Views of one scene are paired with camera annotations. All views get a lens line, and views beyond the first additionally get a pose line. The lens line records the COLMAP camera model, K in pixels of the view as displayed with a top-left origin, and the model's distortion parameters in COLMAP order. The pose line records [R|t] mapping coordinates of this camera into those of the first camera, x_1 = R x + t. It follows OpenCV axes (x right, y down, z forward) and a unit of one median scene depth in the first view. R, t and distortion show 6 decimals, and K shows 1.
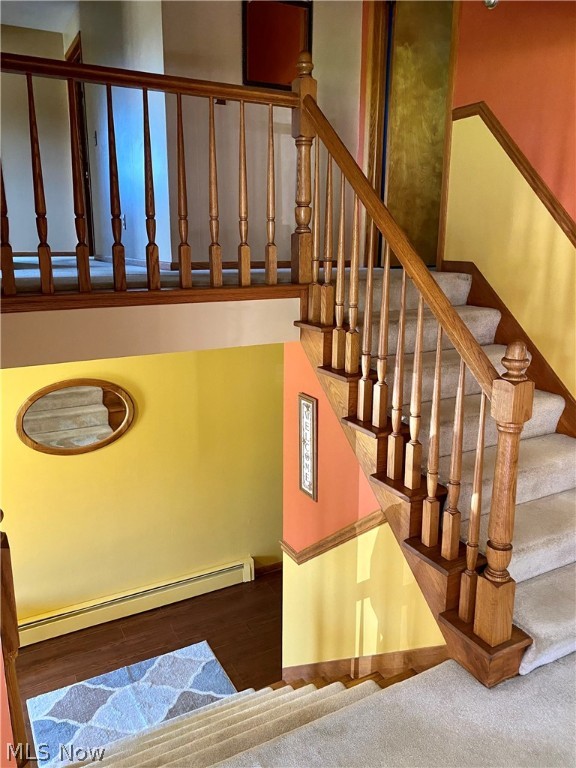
lens RADIAL K [[590.0, 0, 285.7], [0, 590.0, 383.3], [0, 0, 1]] dist [0.034184, -0.039943]
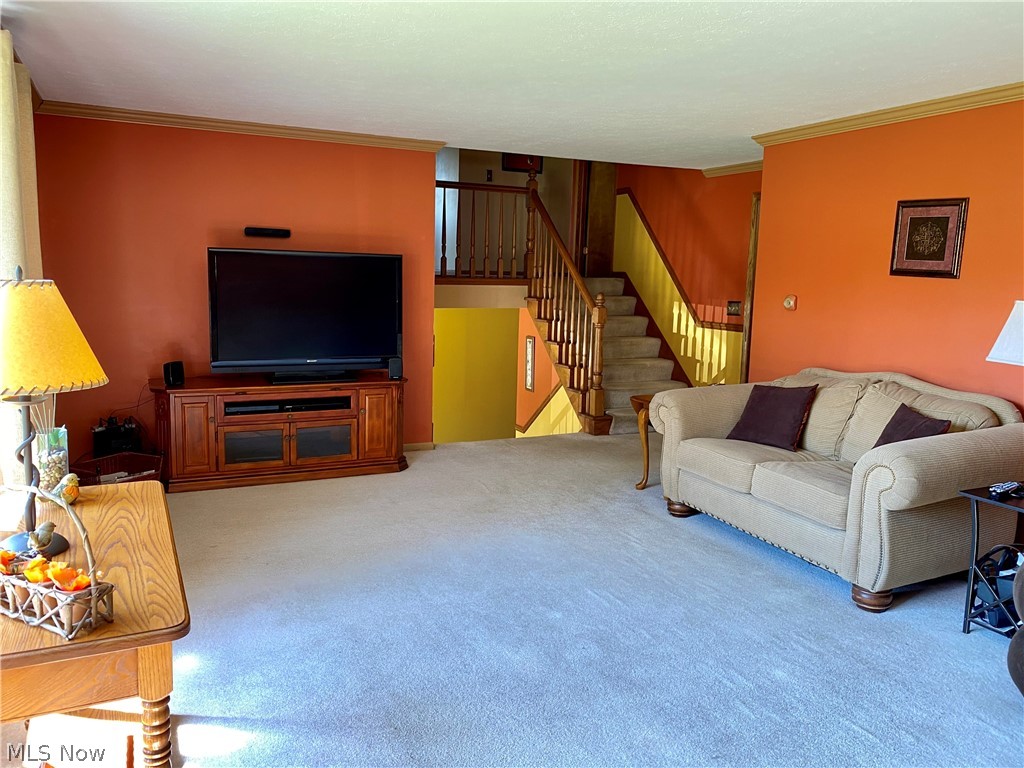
lens RADIAL K [[786.7, 0, 513.4], [0, 786.7, 383.7], [0, 0, 1]] dist [0.034184, -0.039943]
pose [[0.998931, 0.031006, -0.034276, 0.080071], [-0.033919, 0.995546, -0.087961, 0.431684], [0.031396, 0.089030, 0.995534, -1.660475]]
